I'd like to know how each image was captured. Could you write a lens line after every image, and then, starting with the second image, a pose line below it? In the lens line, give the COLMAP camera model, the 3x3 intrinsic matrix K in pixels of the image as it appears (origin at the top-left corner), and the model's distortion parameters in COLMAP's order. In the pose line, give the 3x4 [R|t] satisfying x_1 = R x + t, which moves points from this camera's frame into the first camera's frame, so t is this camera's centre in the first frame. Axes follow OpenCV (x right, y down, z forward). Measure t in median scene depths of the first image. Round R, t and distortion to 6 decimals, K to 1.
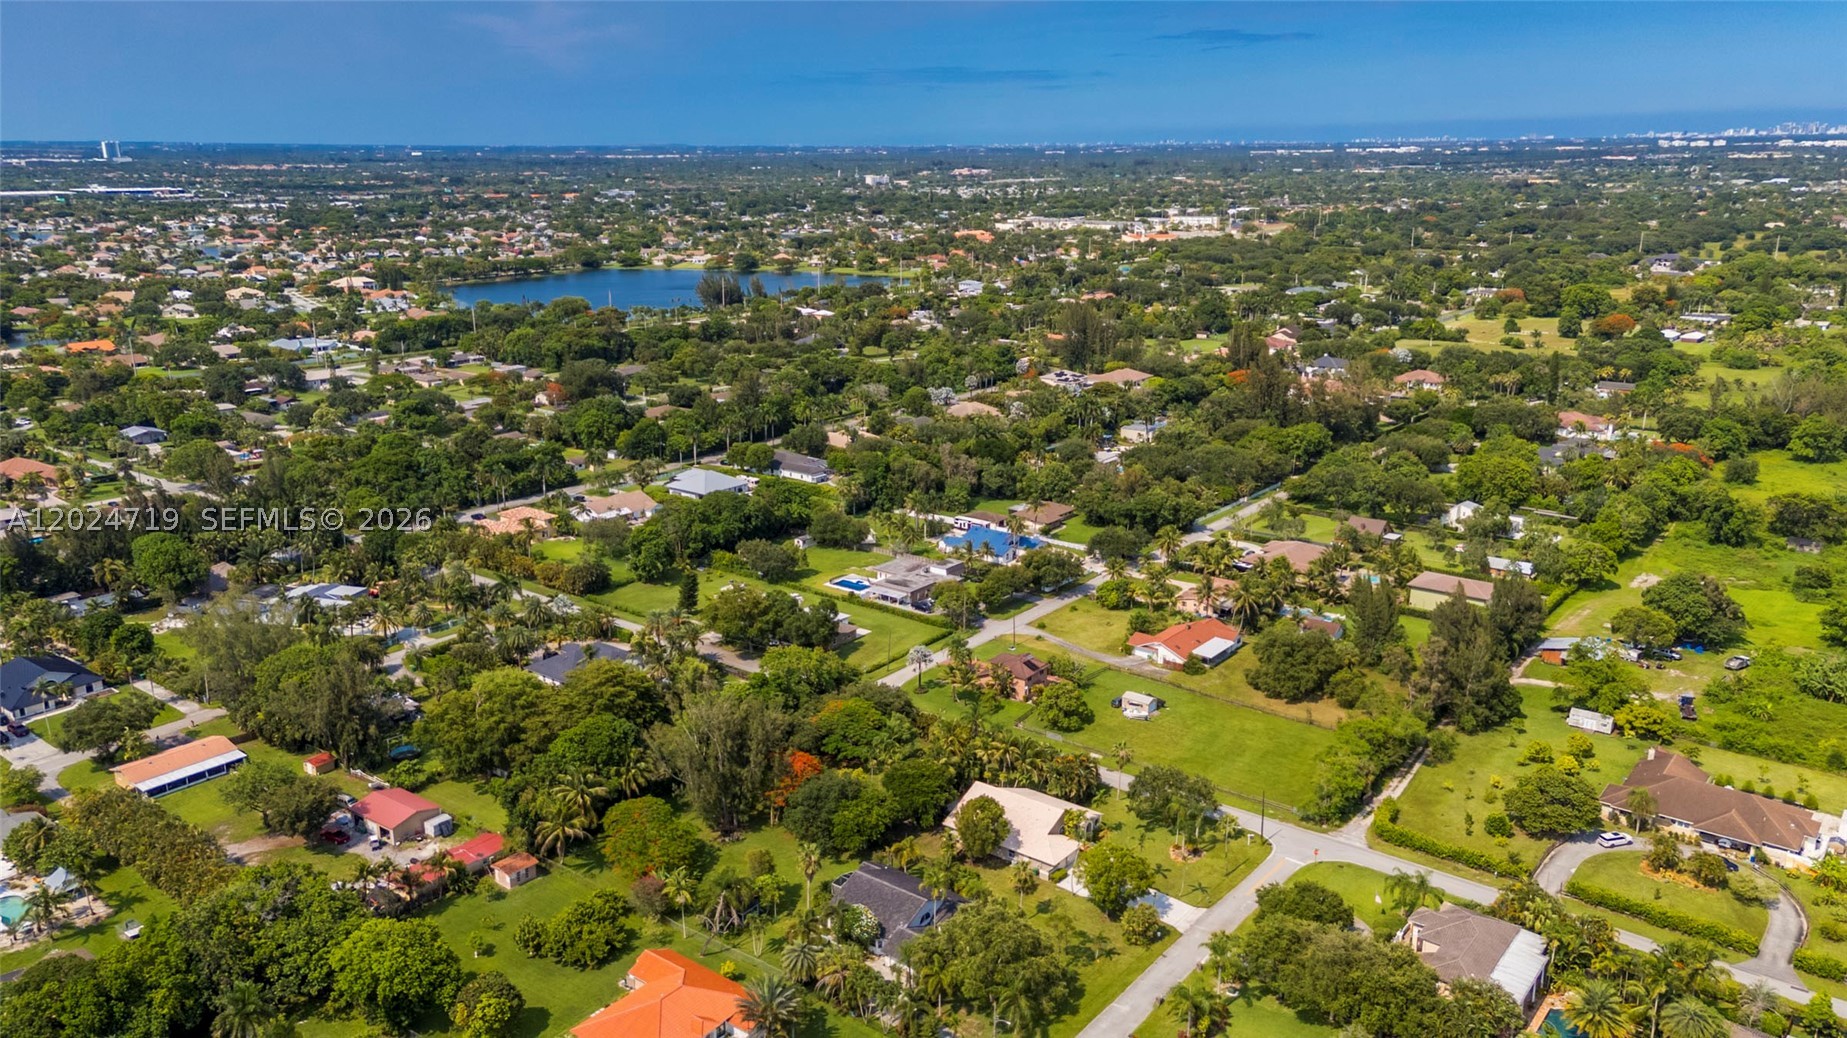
lens RADIAL K [[1358.4, 0, 926.0], [0, 1358.4, 524.2], [0, 0, 1]] dist [0.062347, 0.006769]
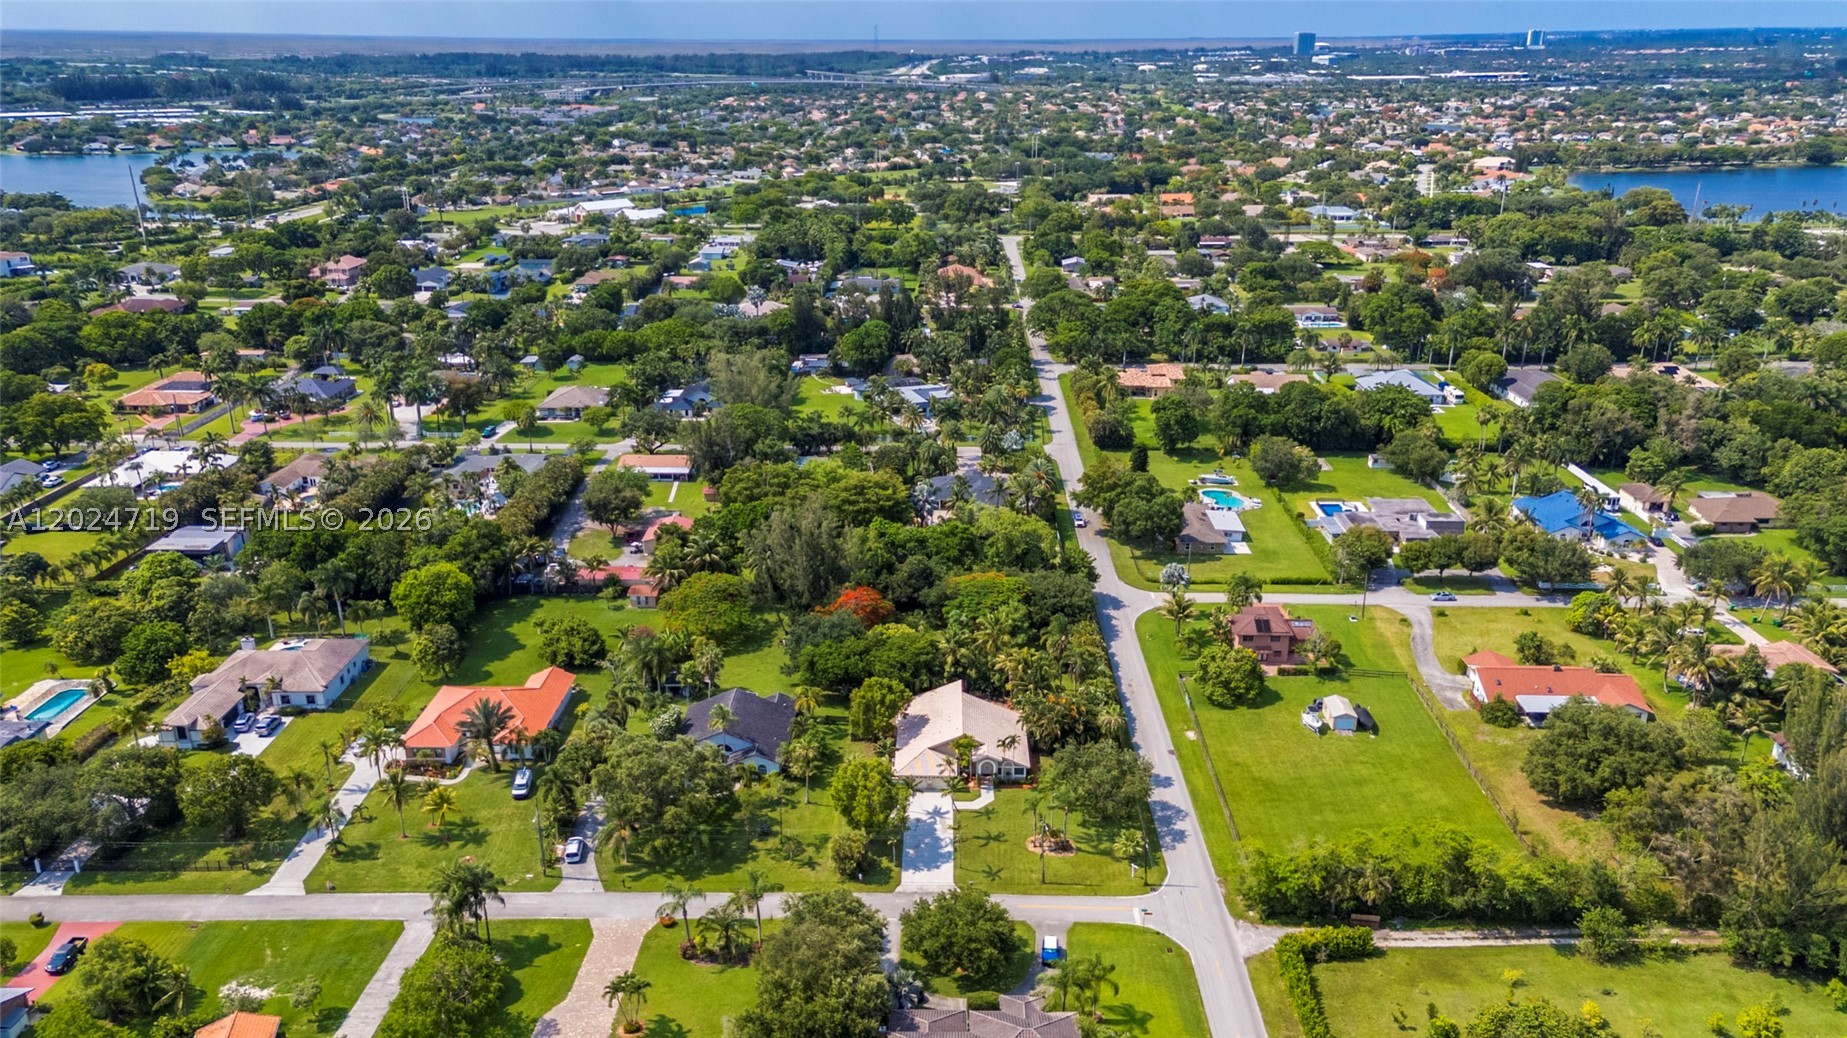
lens RADIAL K [[1358.4, 0, 926.0], [0, 1358.4, 524.2], [0, 0, 1]] dist [0.062347, 0.006769]
pose [[0.601605, 0.272416, -0.750906, 0.477262], [-0.217067, 0.960430, 0.174519, -0.044852], [0.768735, 0.058005, 0.636932, 0.284604]]
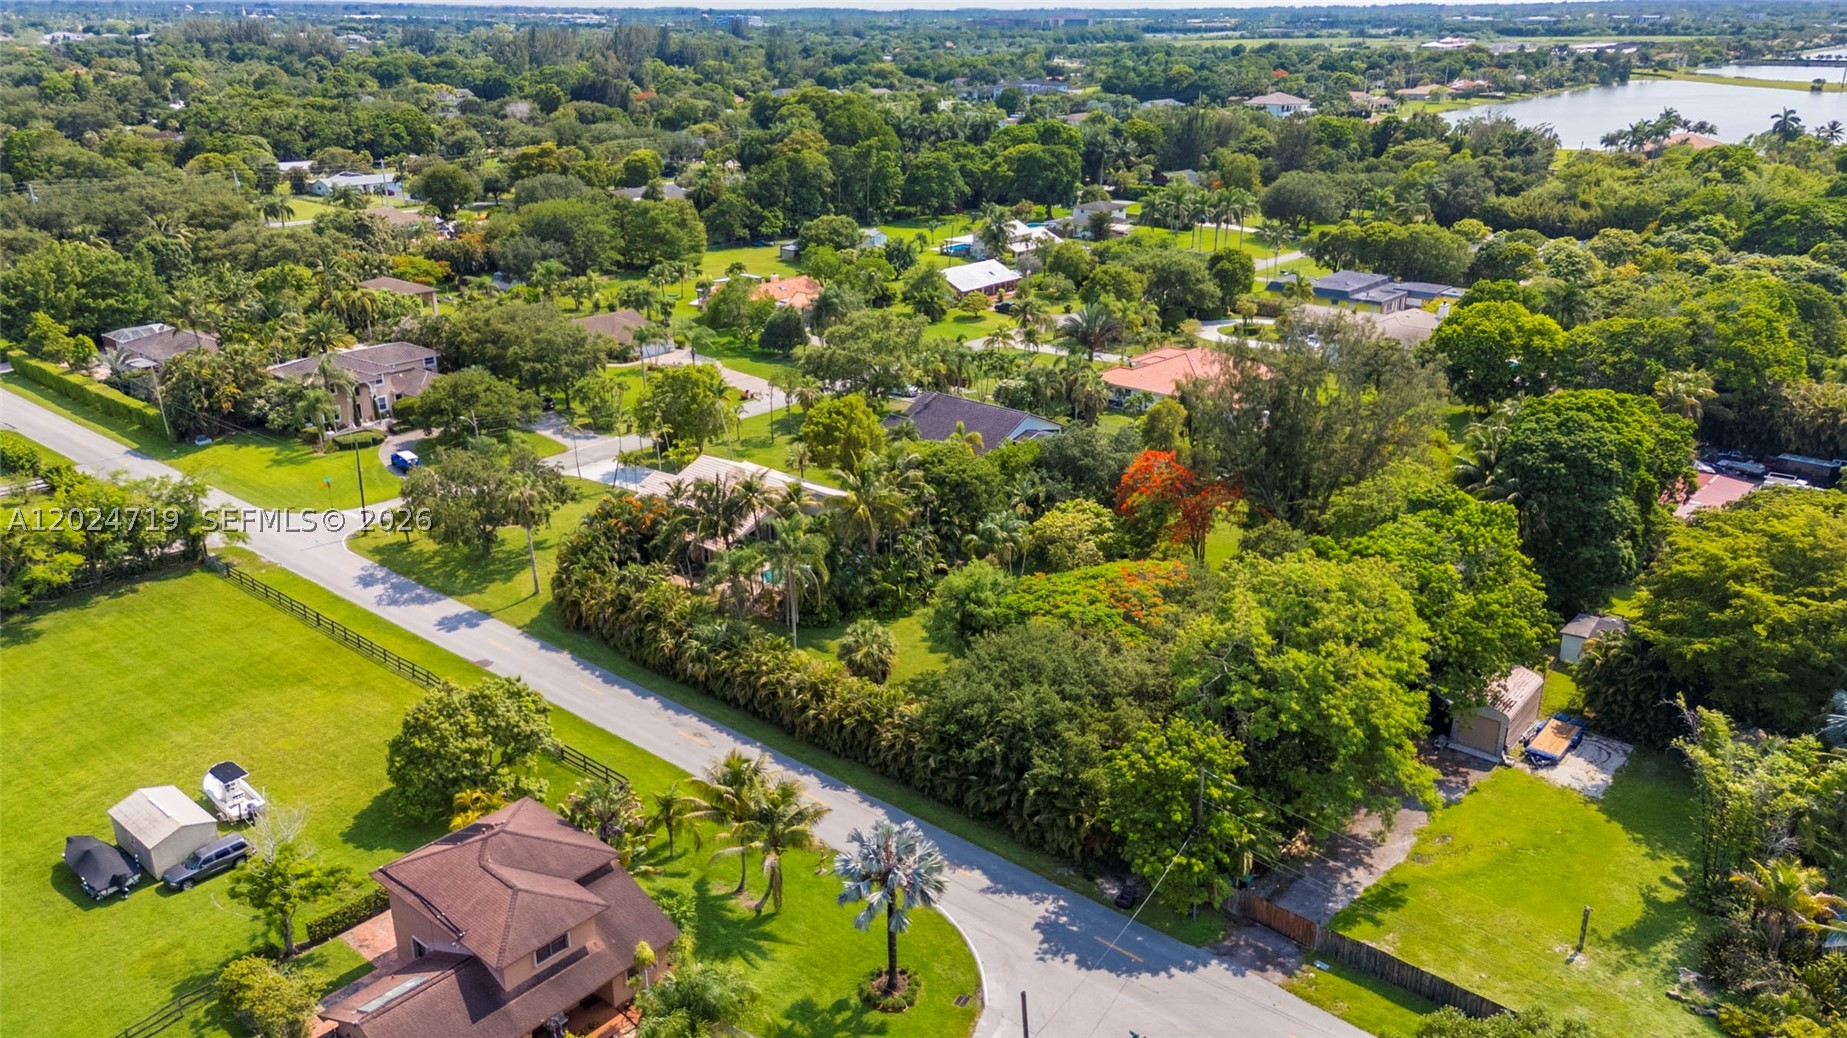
lens RADIAL K [[1351.8, 0, 924.7], [0, 1351.8, 523.1], [0, 0, 1]] dist [0.067507, 0.007043]
pose [[-0.998957, -0.012777, 0.043839, -0.017408], [0.015712, 0.805260, 0.592714, -0.083965], [-0.042875, 0.592785, -0.804219, 1.018846]]
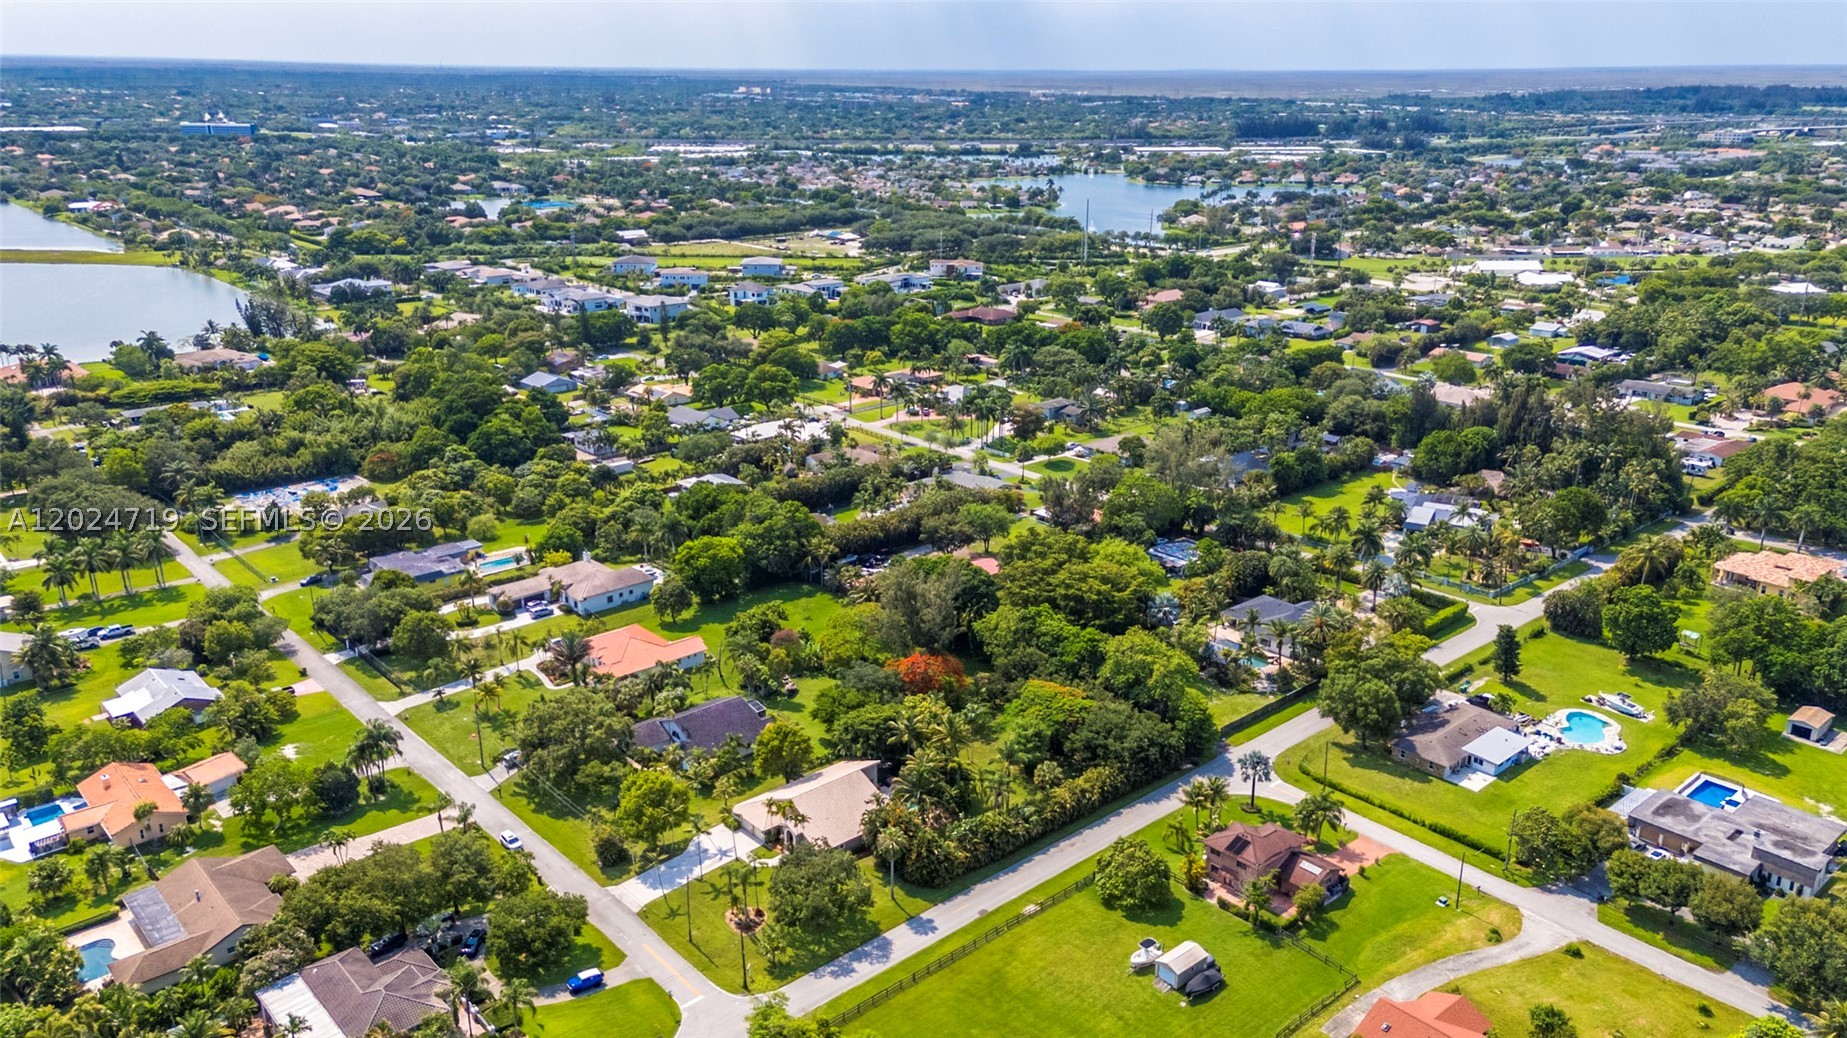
lens RADIAL K [[1372.4, 0, 925.5], [0, 1372.4, 518.5], [0, 0, 1]] dist [0.064264, 0.002157]
pose [[-0.177075, 0.310272, -0.934011, 0.601580], [-0.269392, 0.897485, 0.349211, -0.206073], [0.946611, 0.313451, -0.075338, 0.743700]]
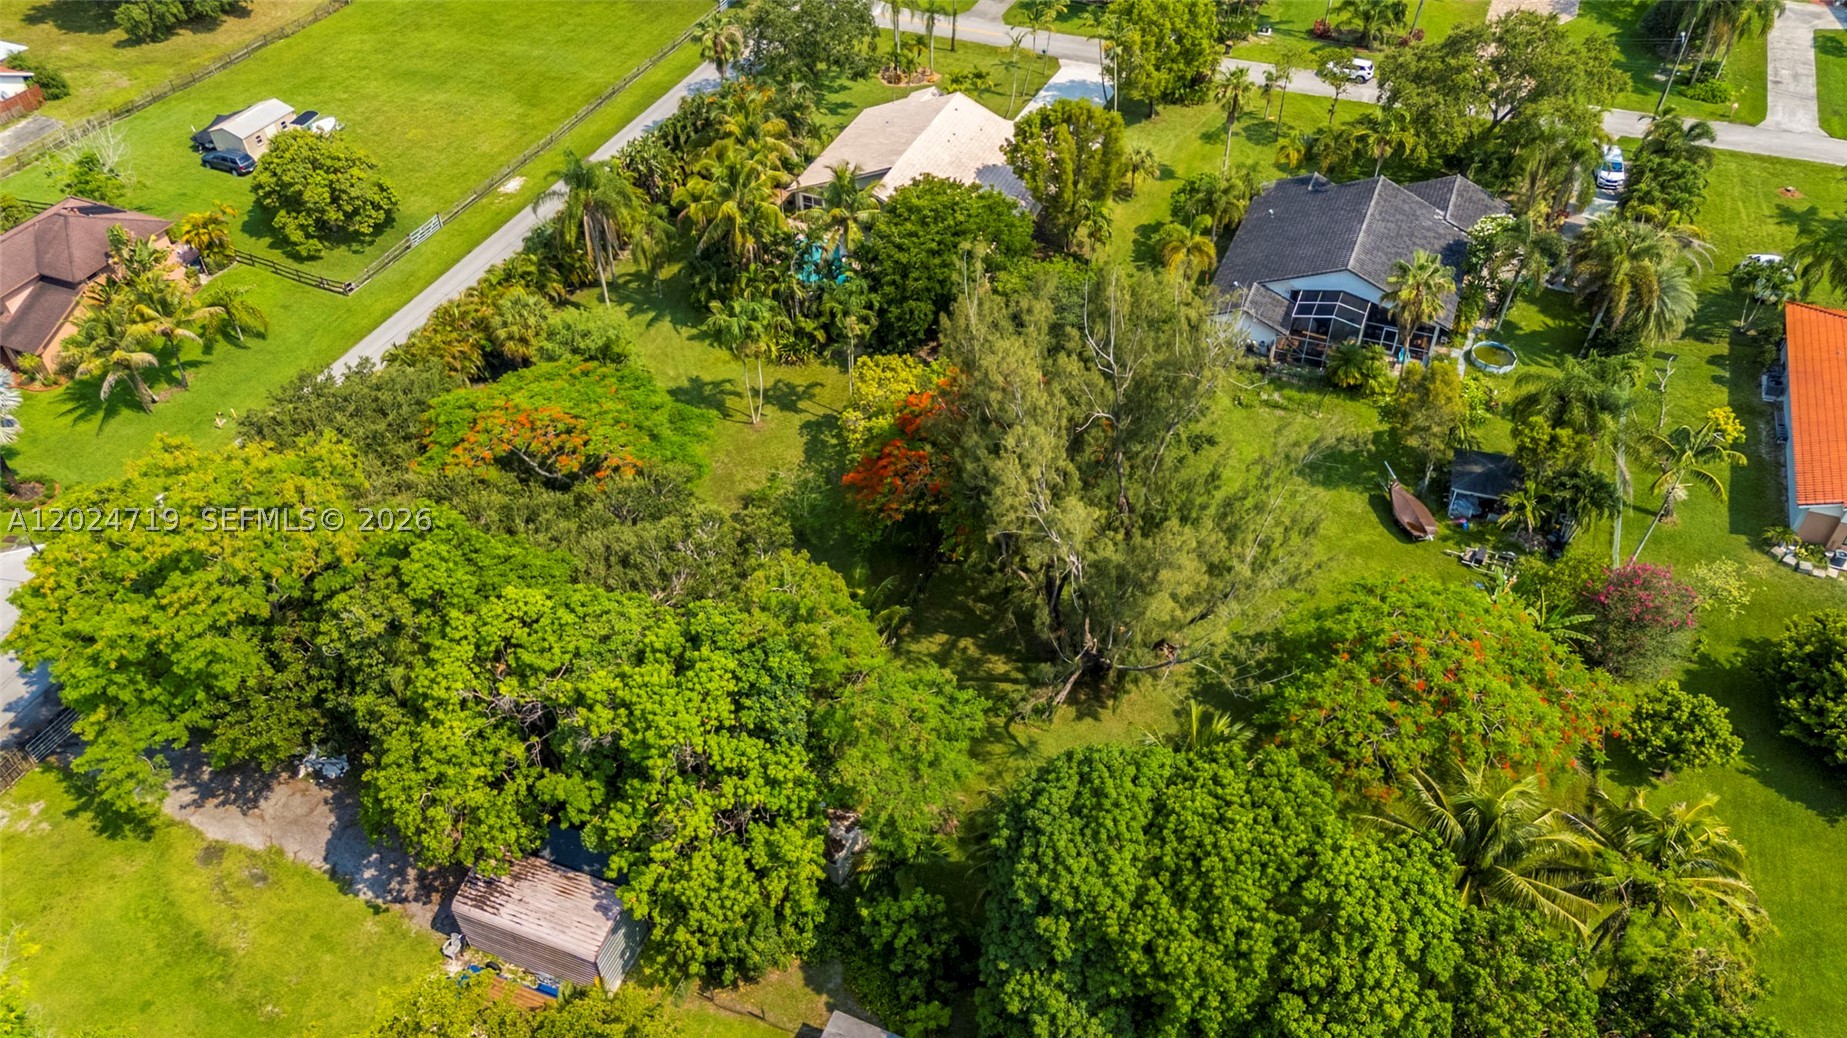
lens RADIAL K [[1358.4, 0, 926.0], [0, 1358.4, 524.2], [0, 0, 1]] dist [0.062347, 0.006769]
pose [[-0.264453, -0.645096, 0.716879, -0.245975], [0.274606, 0.662202, 0.697195, -0.027665], [-0.924476, 0.381234, 0.002026, 0.726277]]
